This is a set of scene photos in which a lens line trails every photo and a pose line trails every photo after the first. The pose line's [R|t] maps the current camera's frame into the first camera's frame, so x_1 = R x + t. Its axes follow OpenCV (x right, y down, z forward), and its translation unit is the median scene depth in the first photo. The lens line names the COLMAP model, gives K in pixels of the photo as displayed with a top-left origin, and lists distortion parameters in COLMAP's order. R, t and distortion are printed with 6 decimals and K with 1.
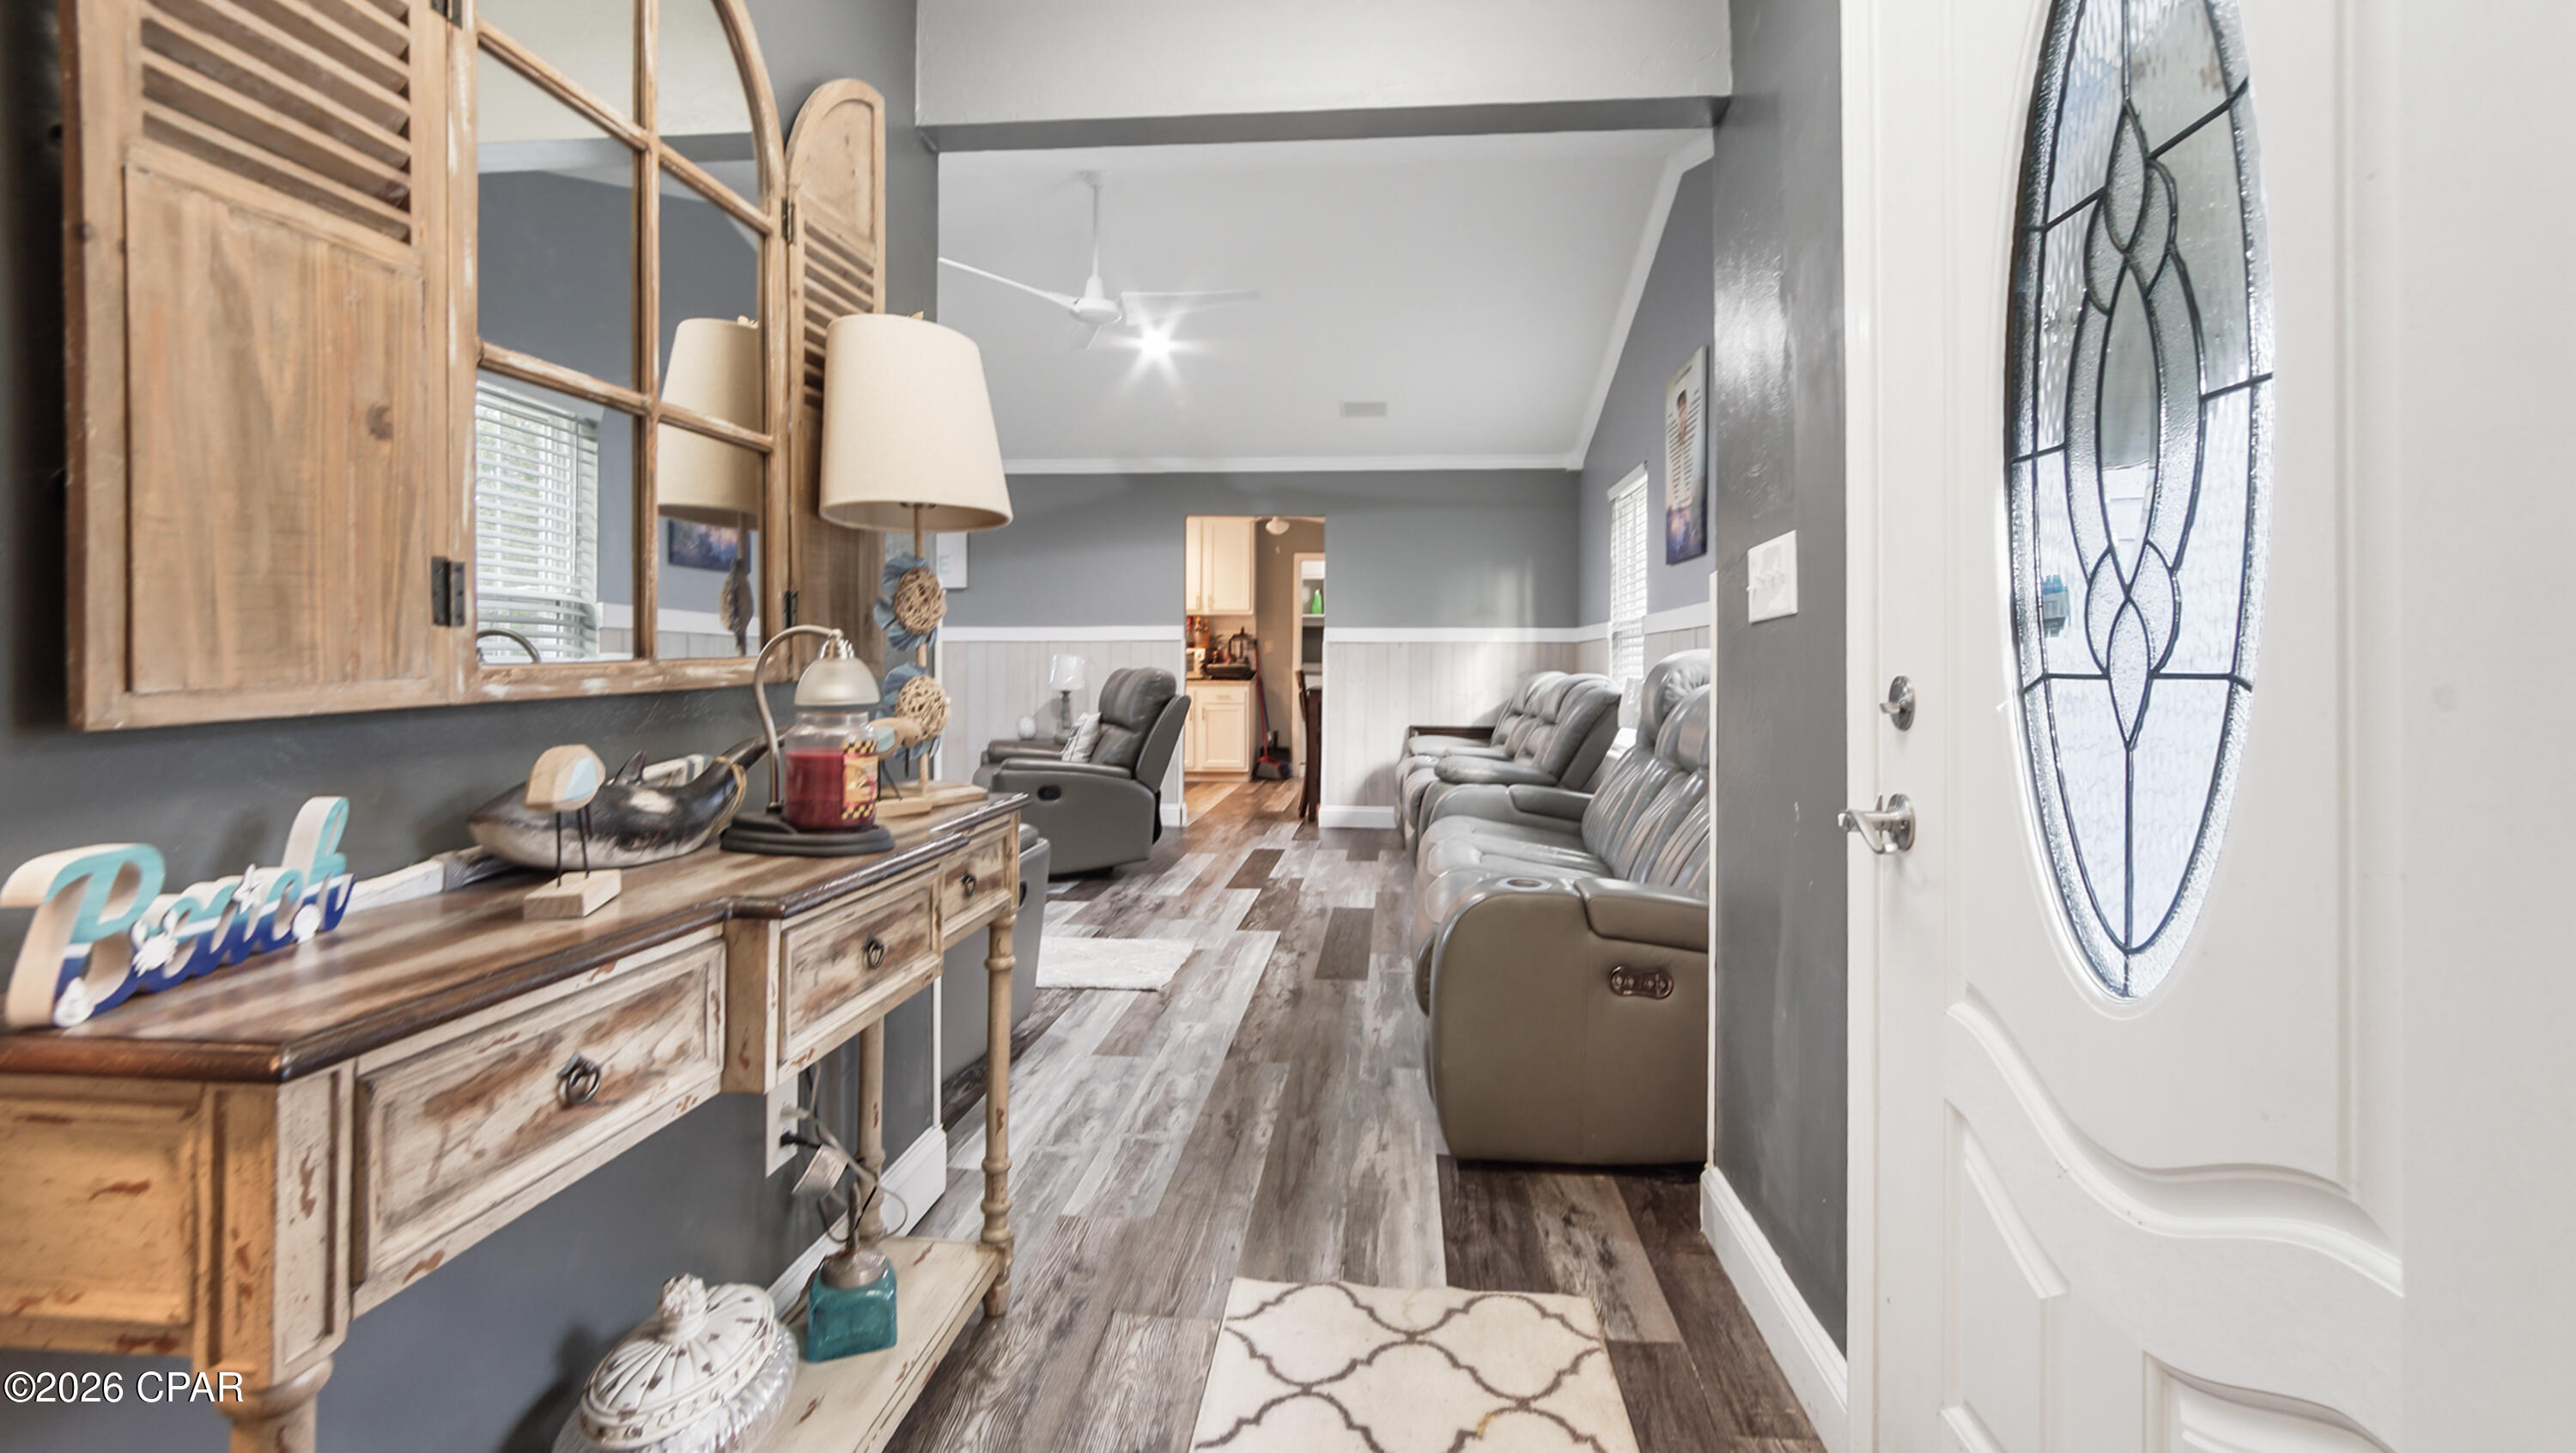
lens RADIAL K [[1118.0, 0, 1289.0], [0, 1118.0, 672.3], [0, 0, 1]] dist [-0.000437, -0.000053]
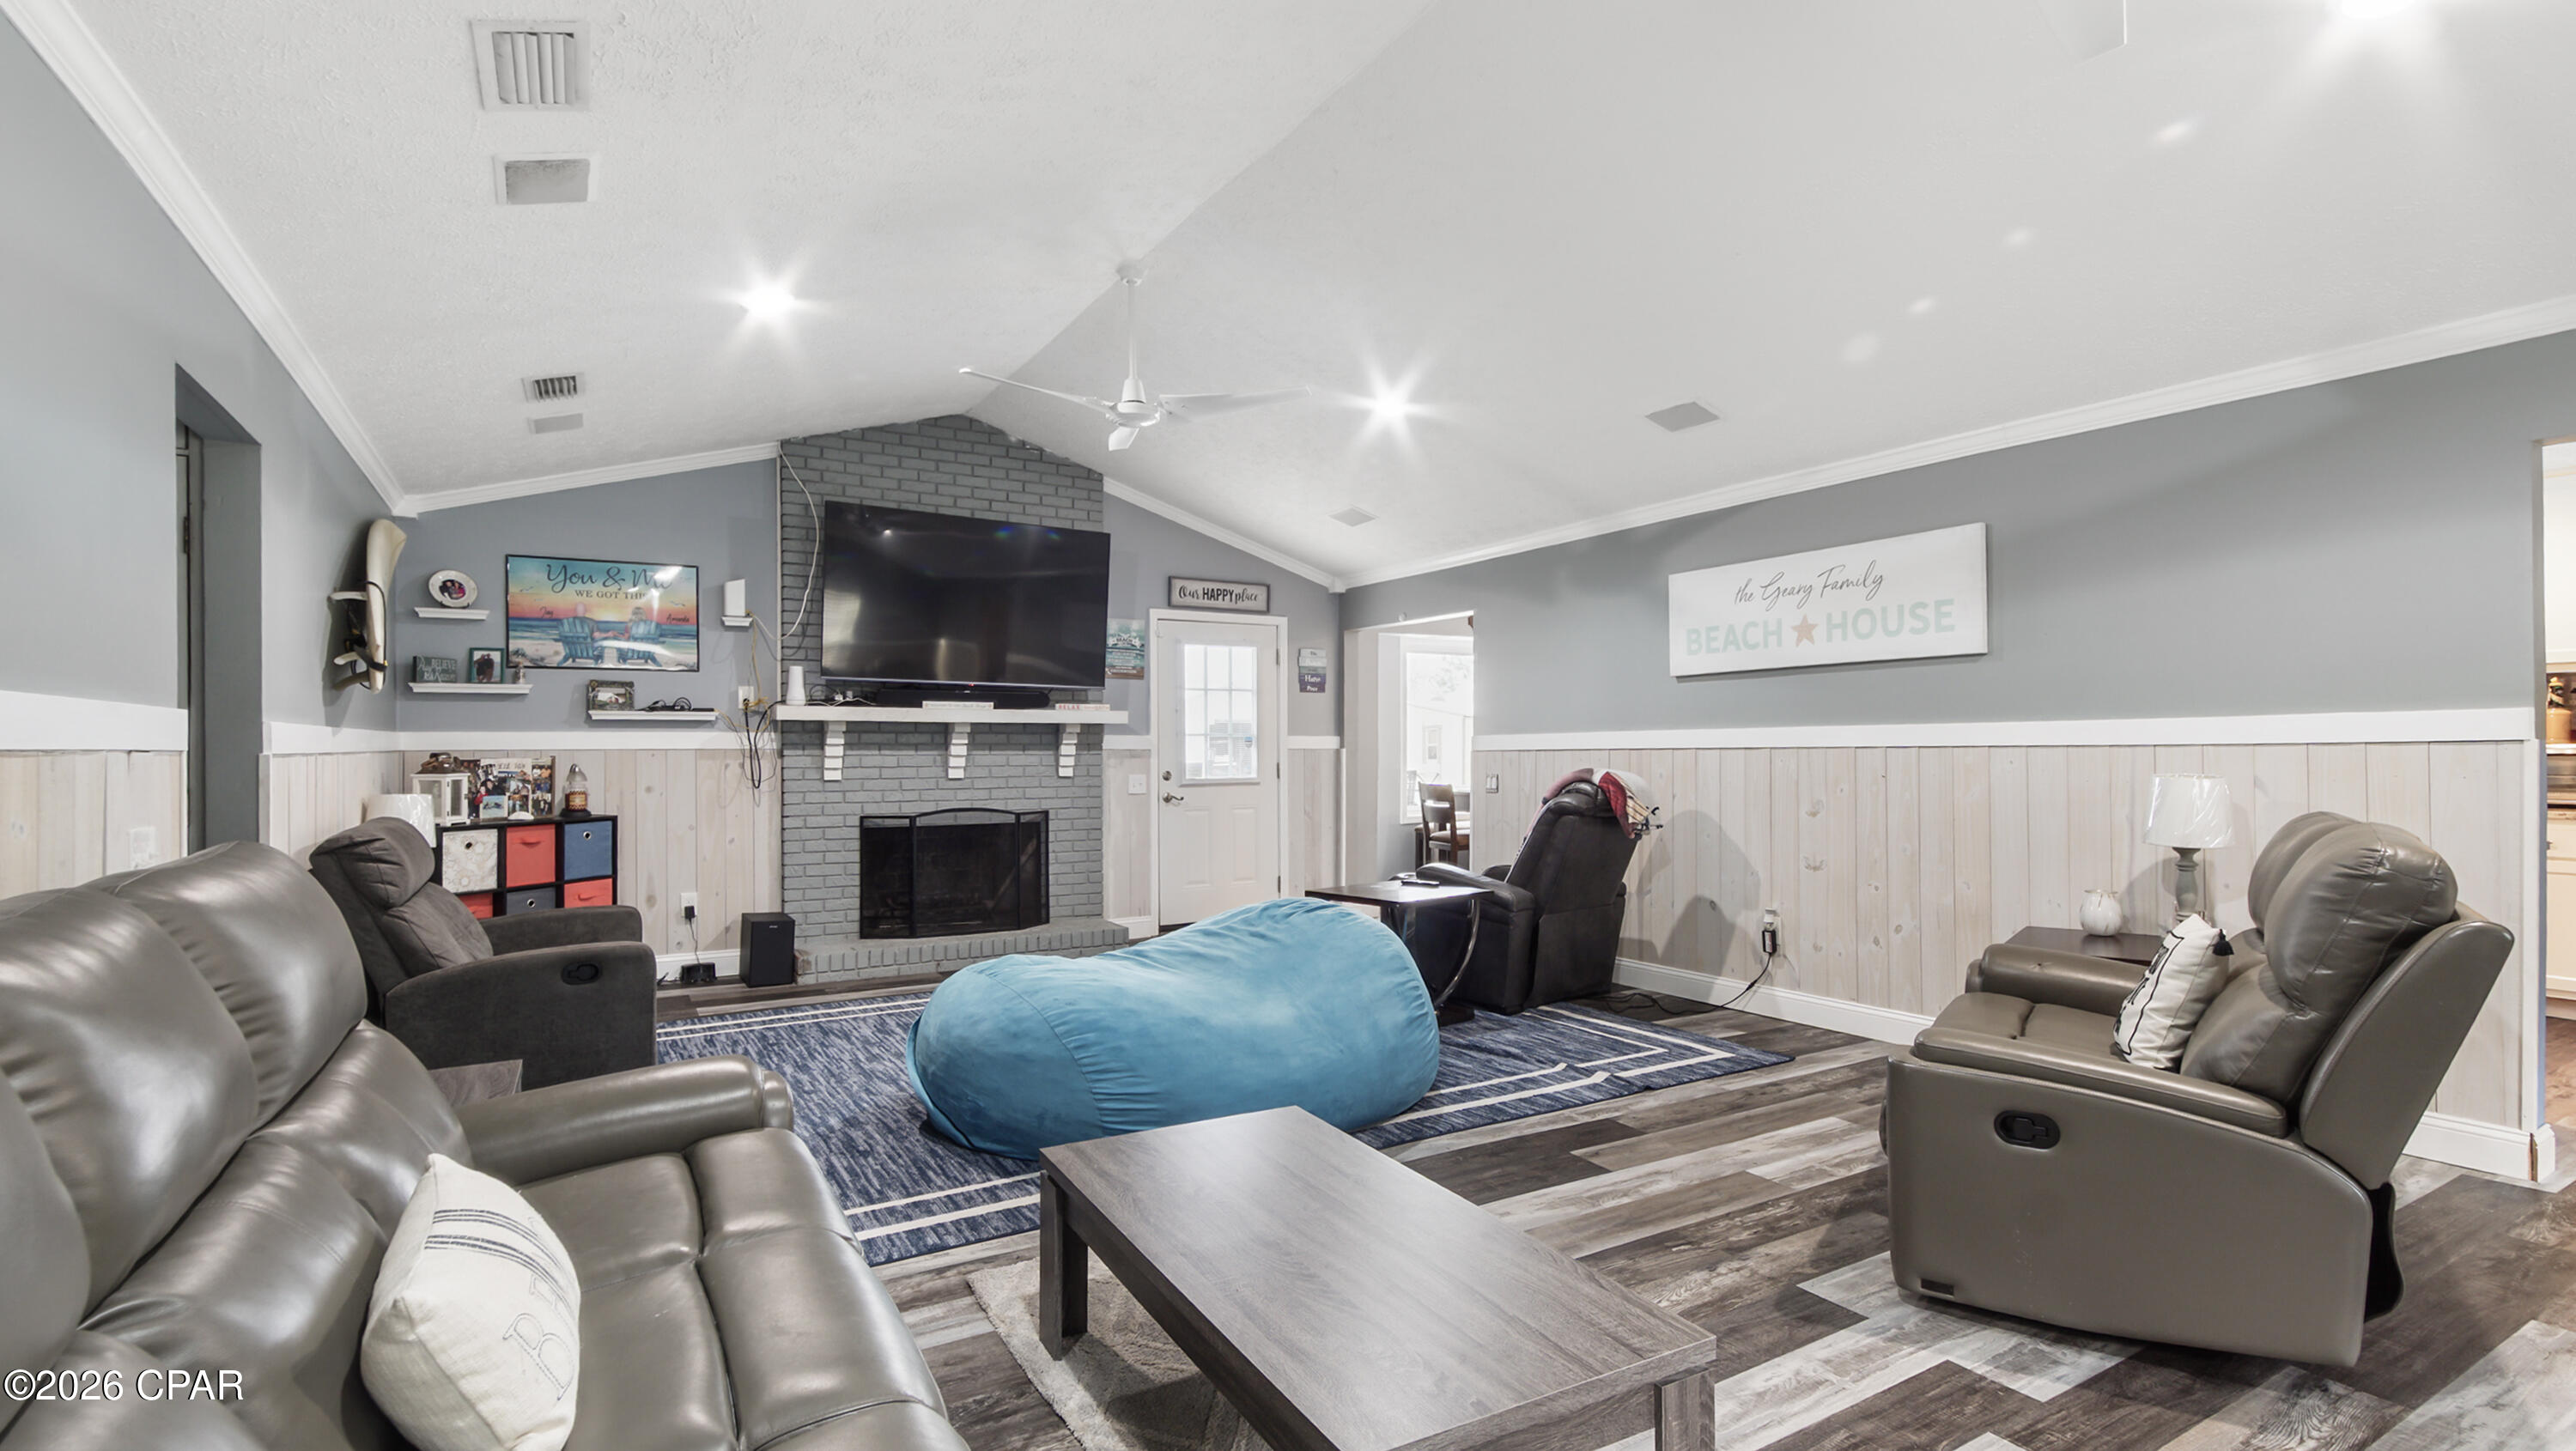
lens RADIAL K [[1178.5, 0, 1283.3], [0, 1178.5, 737.3], [0, 0, 1]] dist [-0.000719, 0.000160]
pose [[0.589414, -0.014726, -0.807697, -0.015862], [0.003345, 0.999870, -0.015788, -0.030757], [0.807824, 0.006604, 0.589386, 0.450945]]
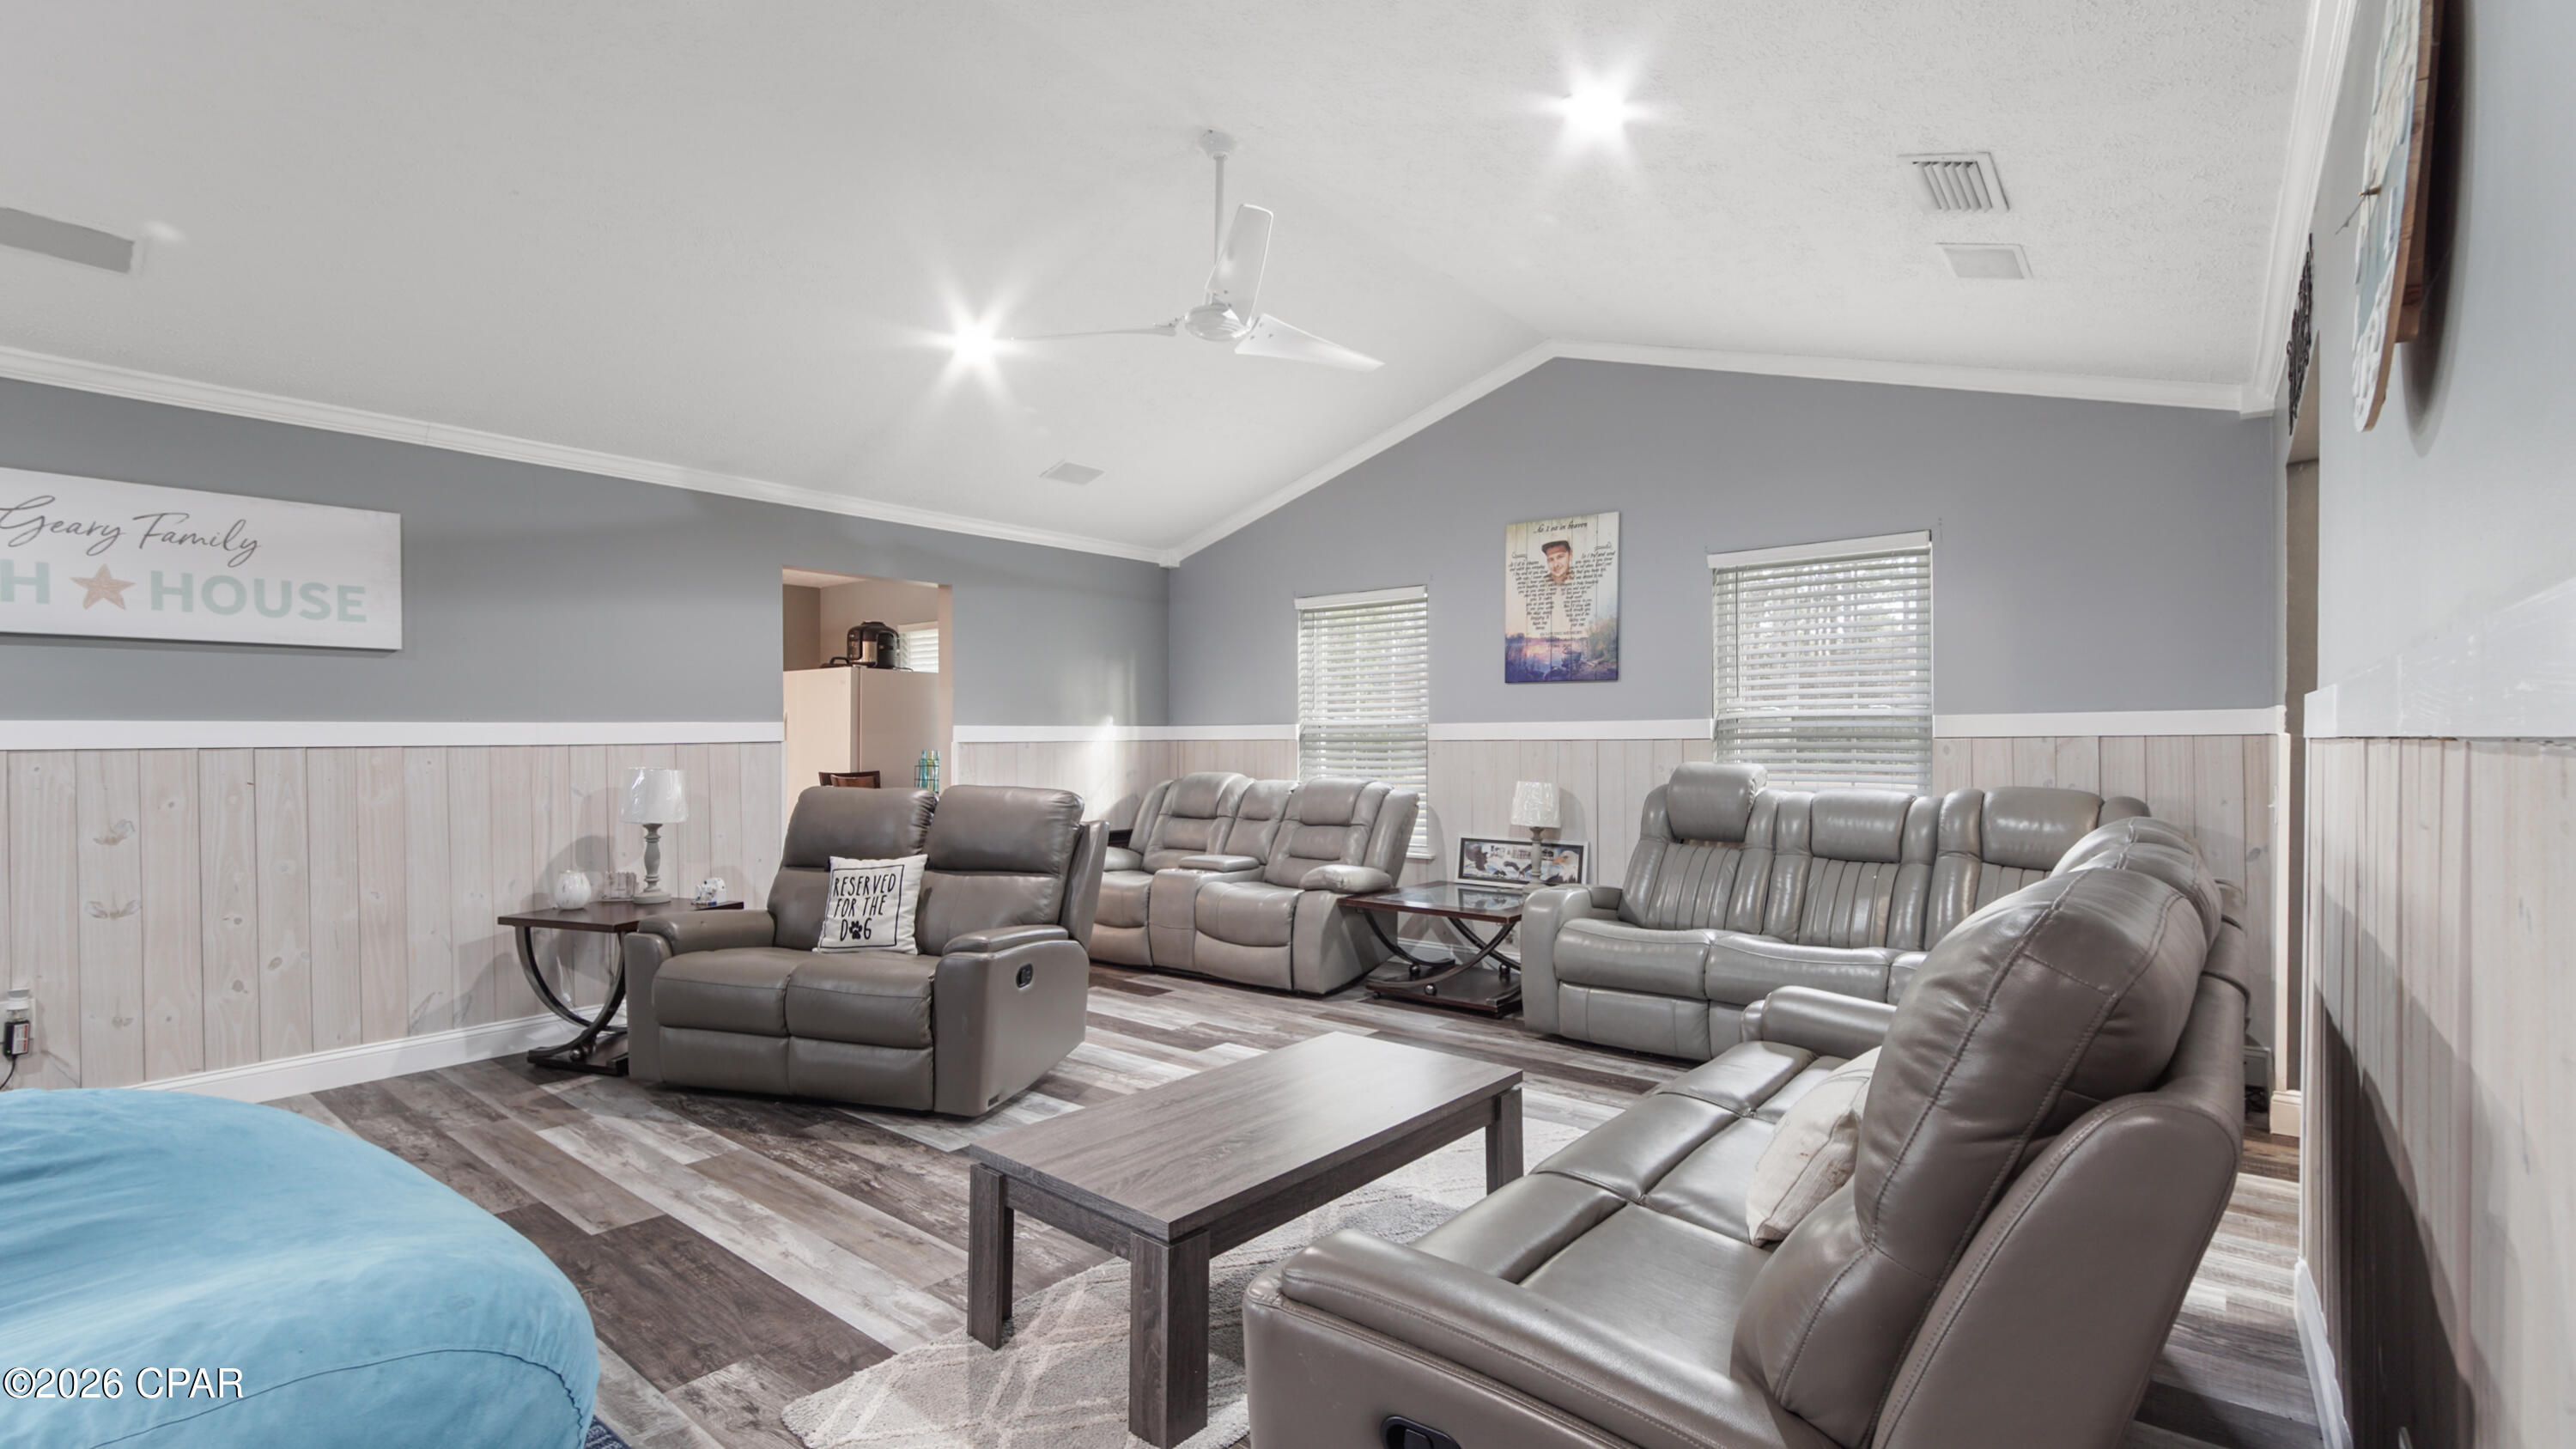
lens RADIAL K [[1145.3, 0, 1284.1], [0, 1145.3, 740.4], [0, 0, 1]] dist [-0.001924, 0.004348]
pose [[0.563707, -0.009117, 0.825924, -0.626594], [0.011481, 0.999929, 0.003202, -0.035210], [-0.825895, 0.007678, 0.563772, 0.409905]]
